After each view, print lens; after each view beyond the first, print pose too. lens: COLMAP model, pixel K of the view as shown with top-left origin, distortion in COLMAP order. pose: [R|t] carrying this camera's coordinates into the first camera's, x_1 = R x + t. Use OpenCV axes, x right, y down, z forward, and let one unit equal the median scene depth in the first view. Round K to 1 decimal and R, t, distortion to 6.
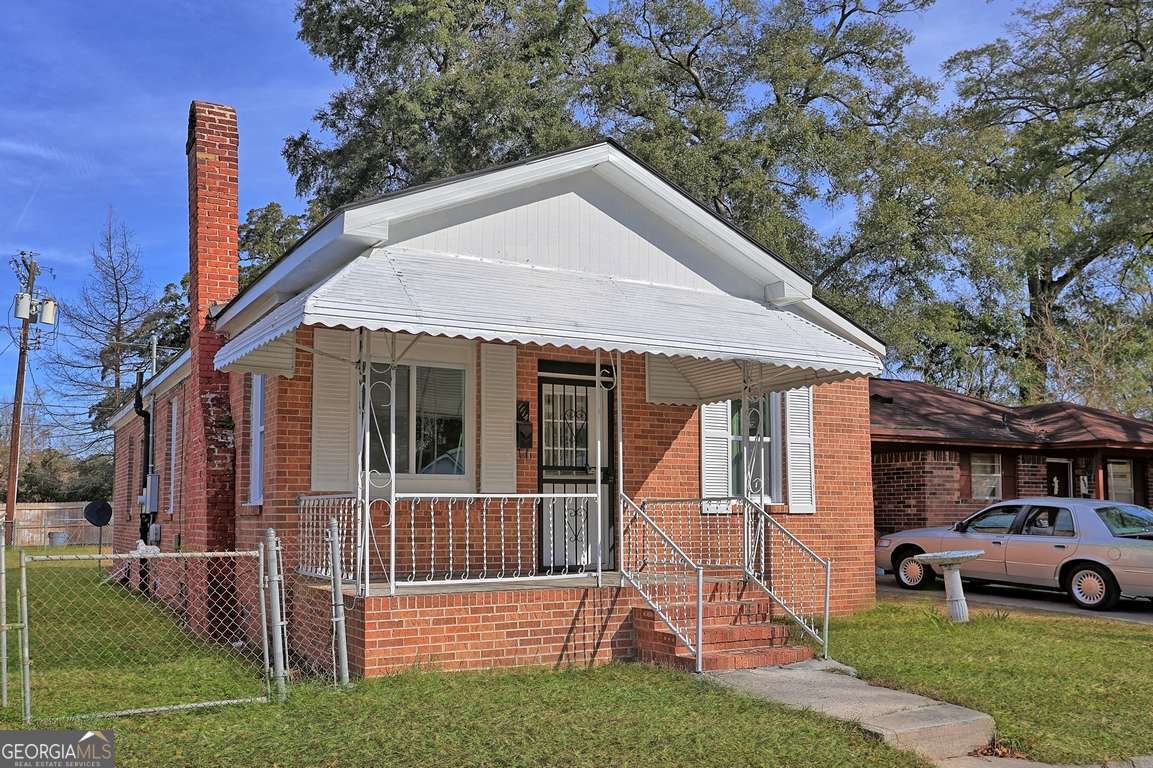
lens RADIAL K [[1001.5, 0, 529.4], [0, 1001.5, 417.0], [0, 0, 1]] dist [-0.007788, 0.074783]
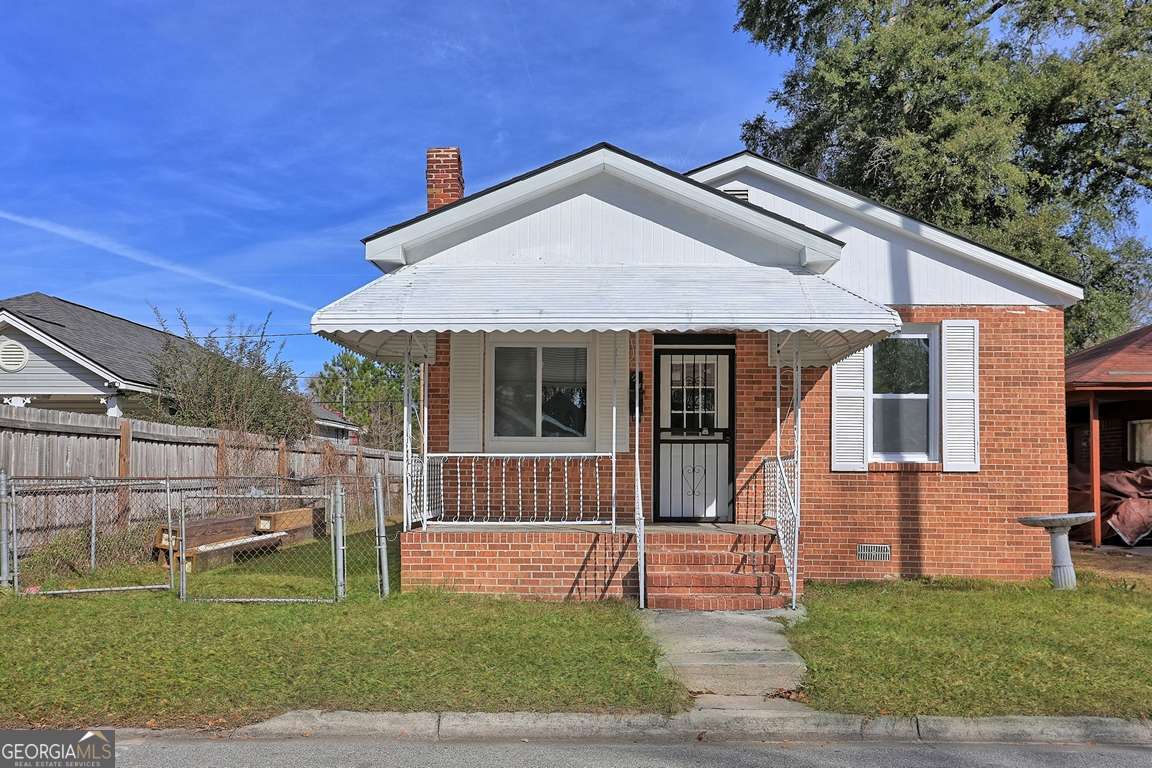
lens RADIAL K [[956.9, 0, 573.2], [0, 956.9, 415.2], [0, 0, 1]] dist [-0.014785, 0.058682]
pose [[0.865556, -0.023483, -0.500262, 0.460474], [0.042327, 0.998756, 0.026352, 0.001621], [0.499021, -0.043983, 0.865473, 0.018372]]
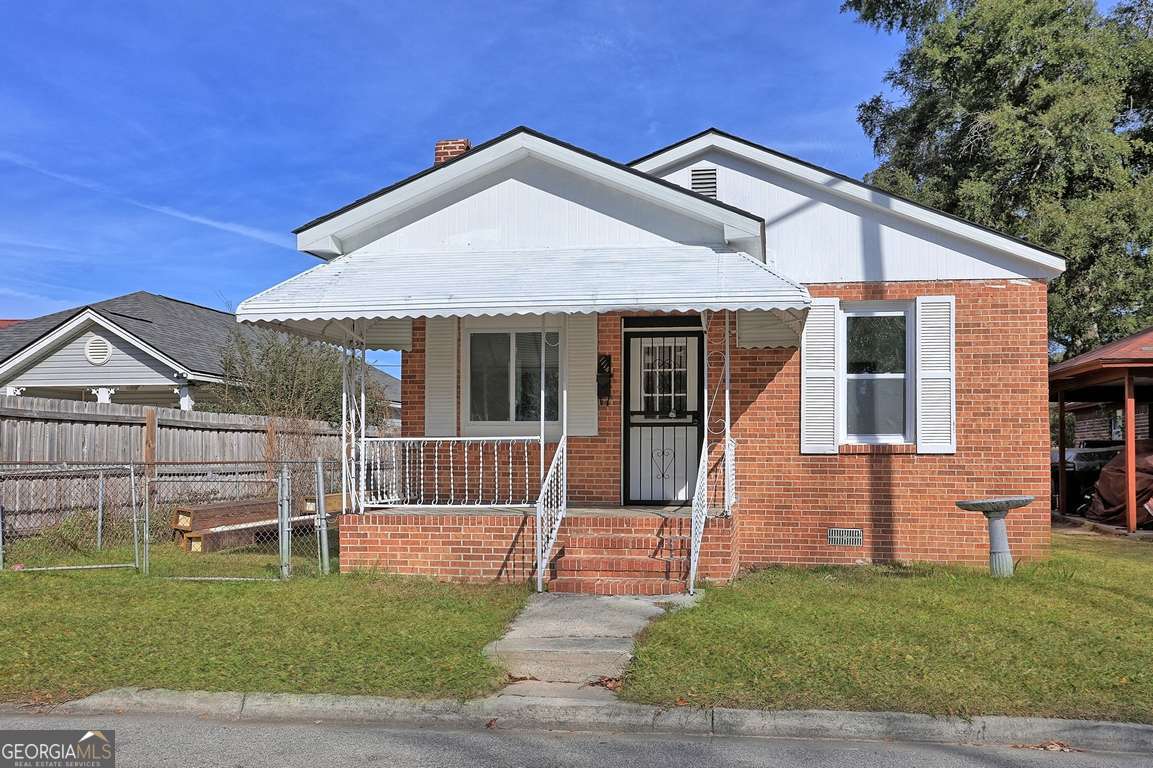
lens RADIAL K [[929.7, 0, 631.1], [0, 929.7, 409.6], [0, 0, 1]] dist [-0.014216, 0.048177]
pose [[0.803254, -0.026700, -0.595038, 0.626715], [0.055878, 0.997967, 0.030652, 0.014669], [0.593010, -0.057871, 0.803112, 0.157529]]
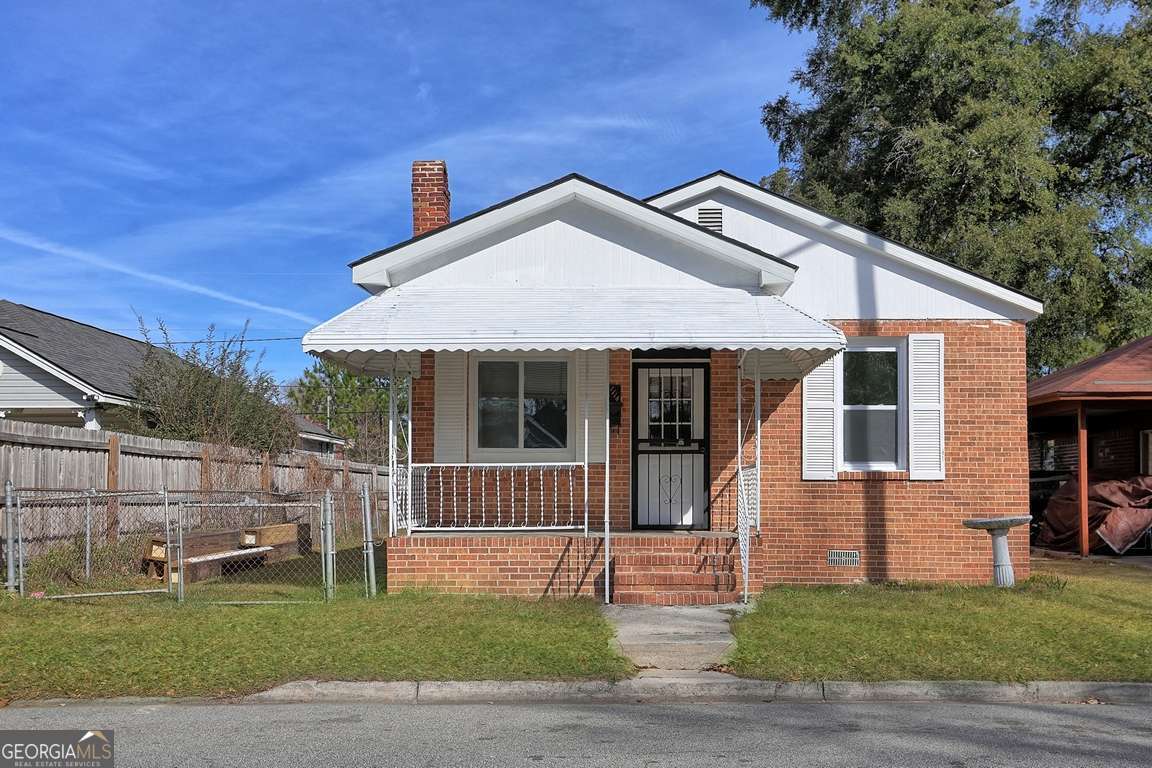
lens RADIAL K [[1091.8, 0, 595.5], [0, 1091.8, 424.6], [0, 0, 1]] dist [0.025094, 0.011516]
pose [[0.868635, -0.028064, -0.494658, 0.591628], [0.046630, 0.998594, 0.025228, -0.002648], [0.493254, -0.044980, 0.868722, -0.129426]]
